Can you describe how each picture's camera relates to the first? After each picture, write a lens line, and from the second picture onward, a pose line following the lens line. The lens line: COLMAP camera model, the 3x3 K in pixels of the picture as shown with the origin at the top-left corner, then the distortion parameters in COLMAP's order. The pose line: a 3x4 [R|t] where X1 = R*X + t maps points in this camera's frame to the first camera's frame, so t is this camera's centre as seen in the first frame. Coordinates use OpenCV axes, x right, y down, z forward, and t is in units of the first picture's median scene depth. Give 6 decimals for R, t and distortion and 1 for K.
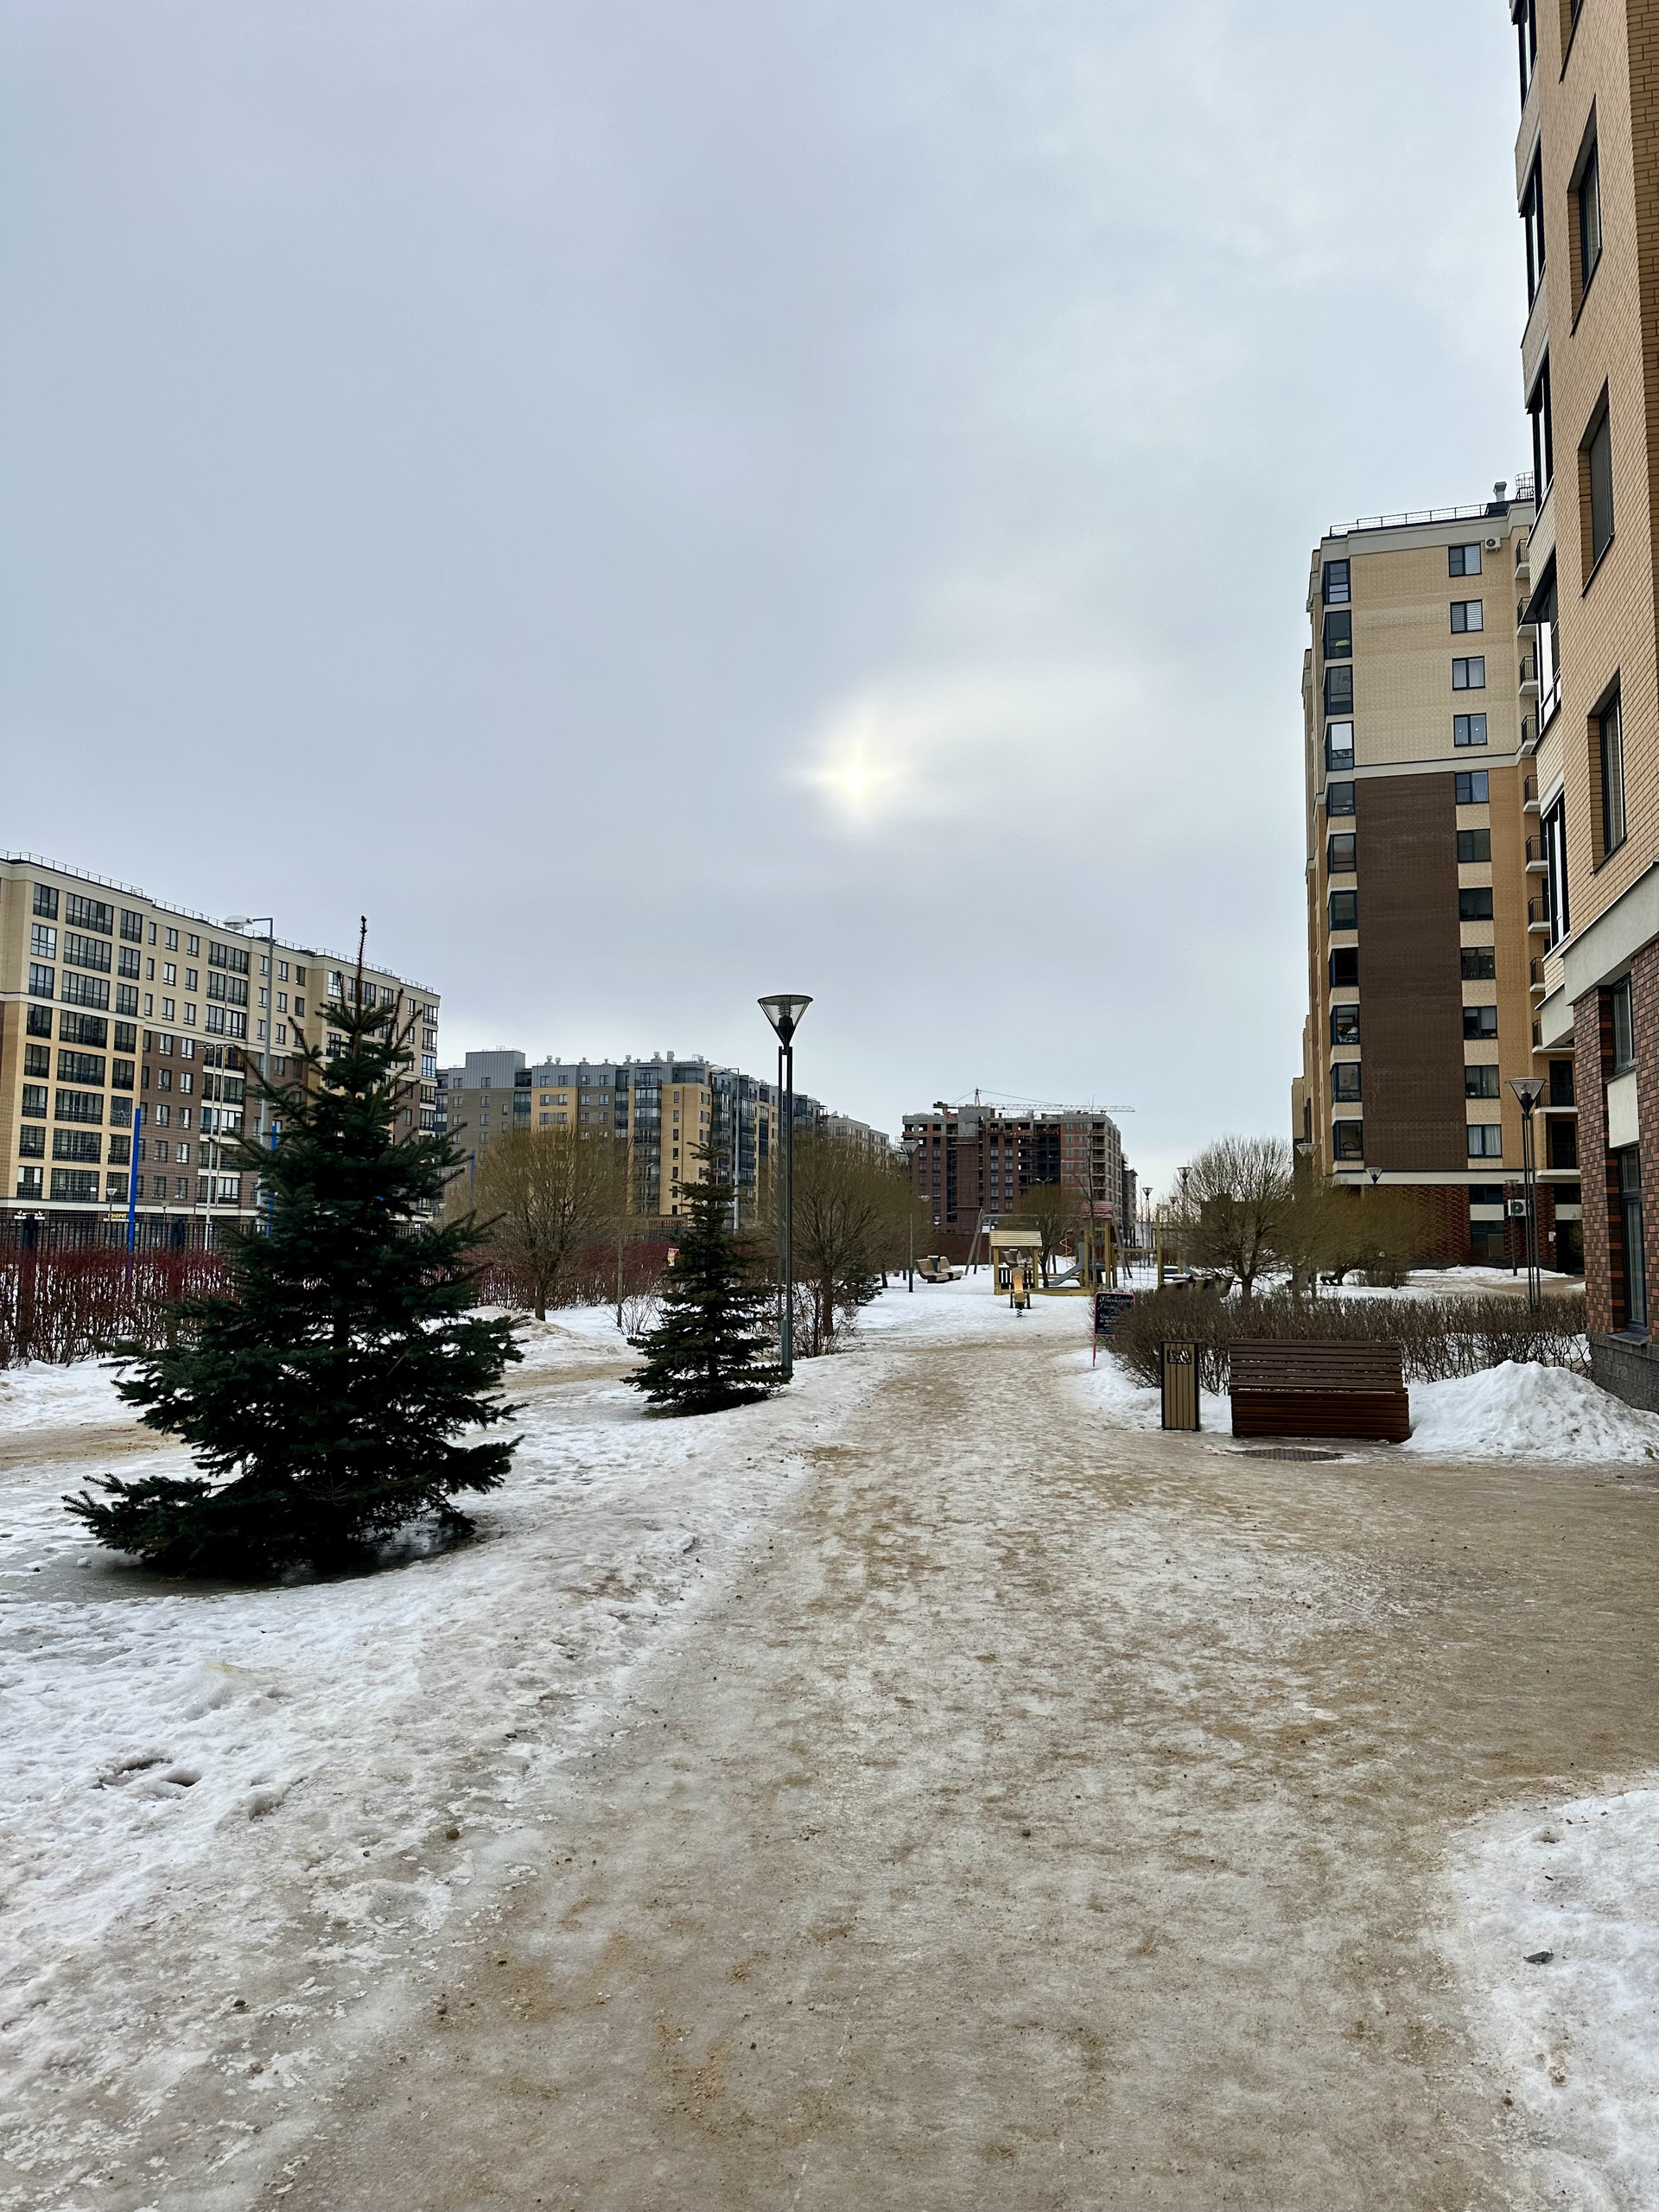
lens RADIAL K [[1567.7, 0, 841.1], [0, 1567.7, 1099.8], [0, 0, 1]] dist [0.059210, -0.066751]
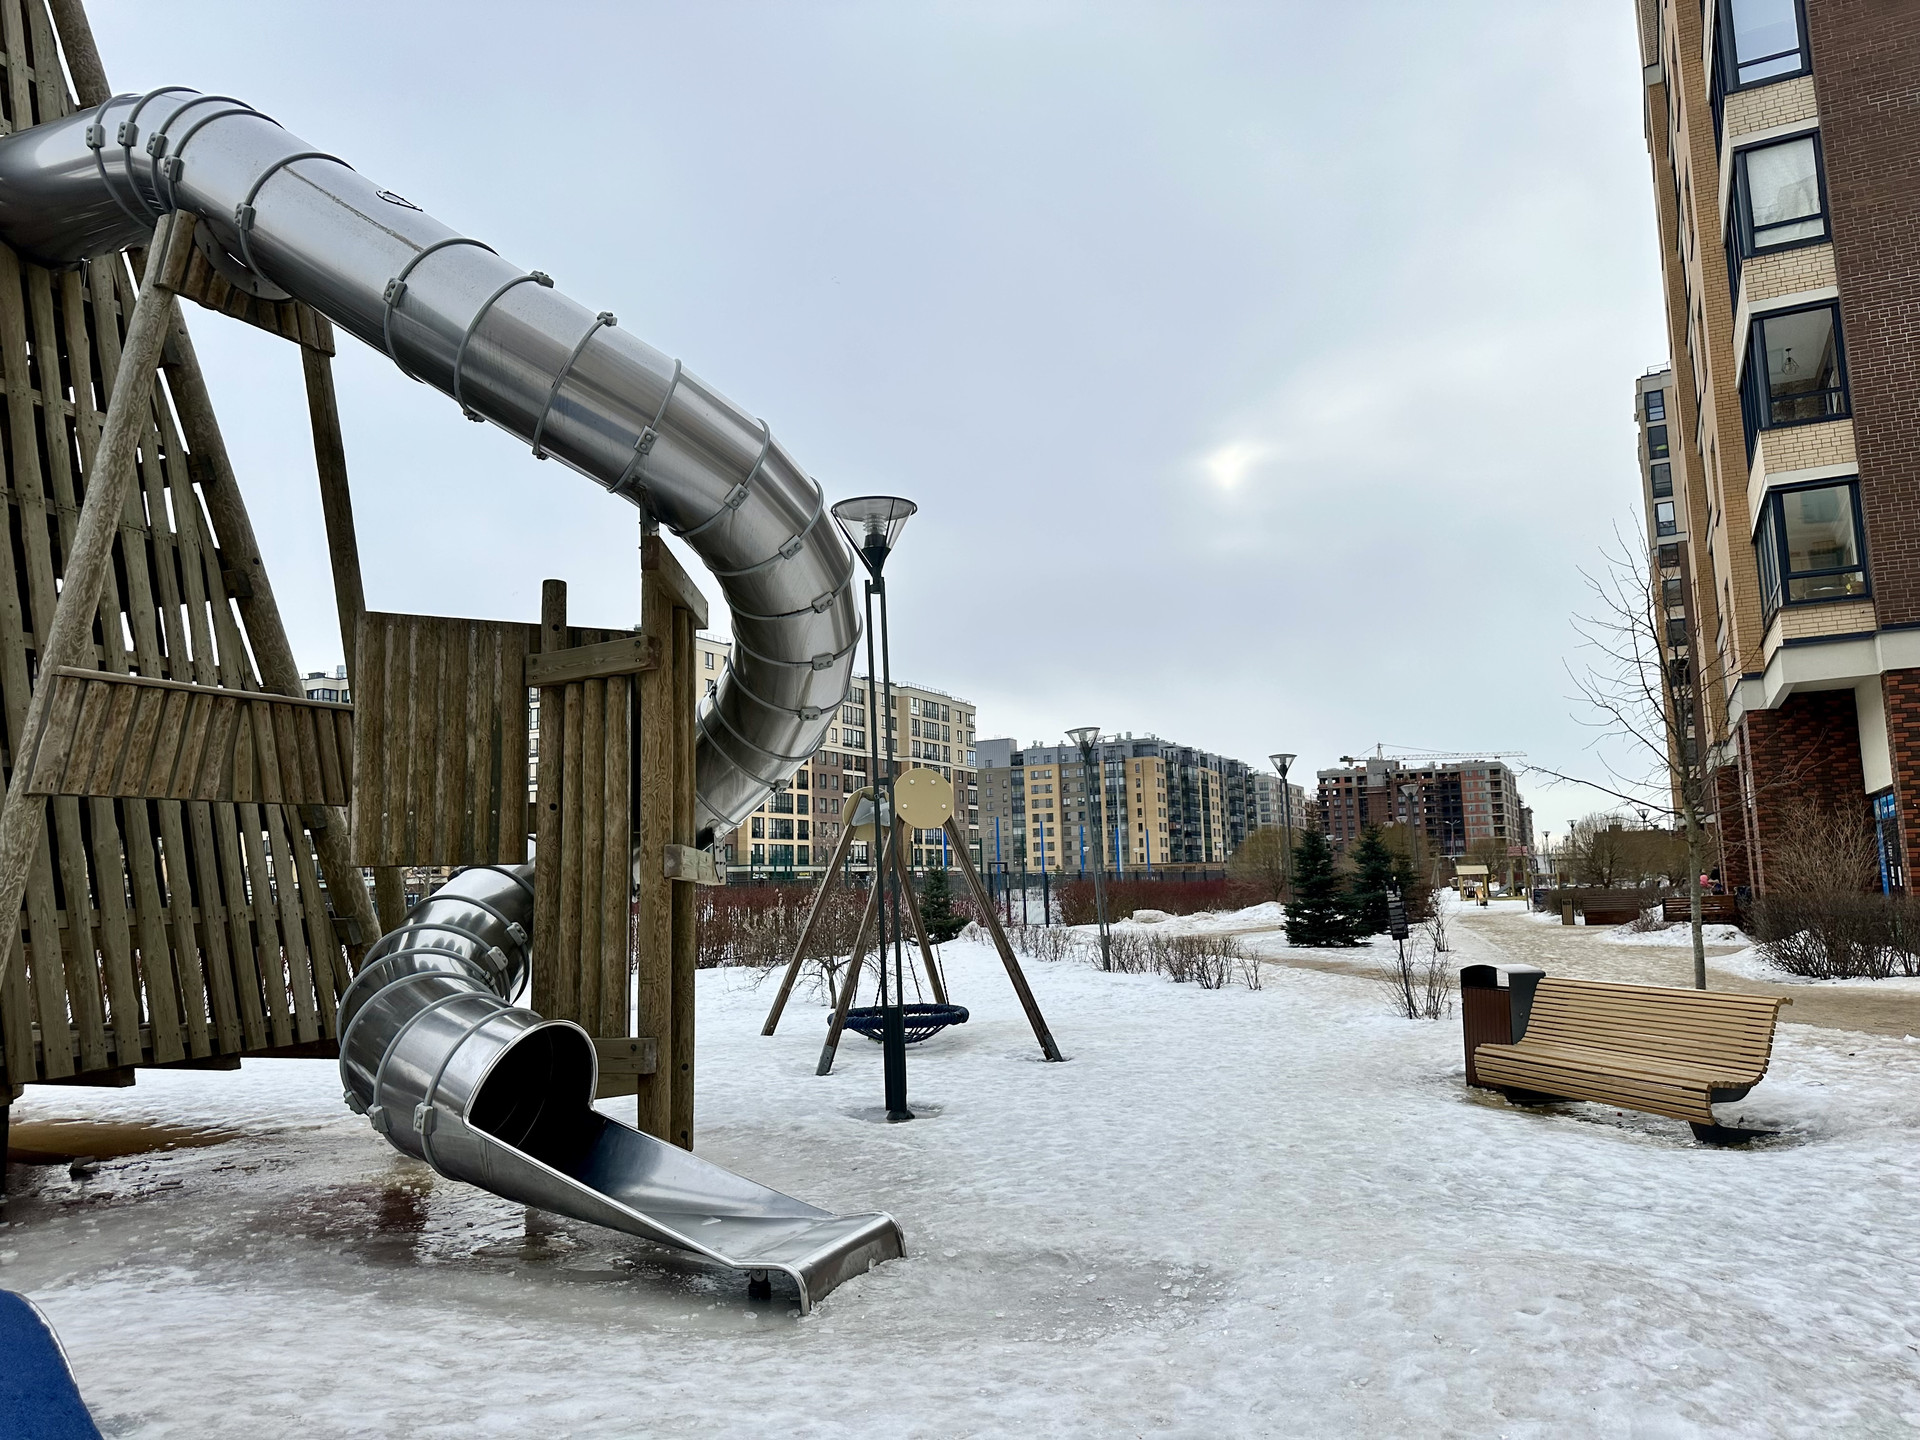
lens RADIAL K [[1360.7, 0, 941.8], [0, 1360.7, 711.0], [0, 0, 1]] dist [0.059210, -0.066751]
pose [[0.975038, -0.059238, -0.213989, -0.020370], [0.051307, 0.997781, -0.042436, -0.008819], [0.216028, 0.030398, 0.975914, -0.106458]]
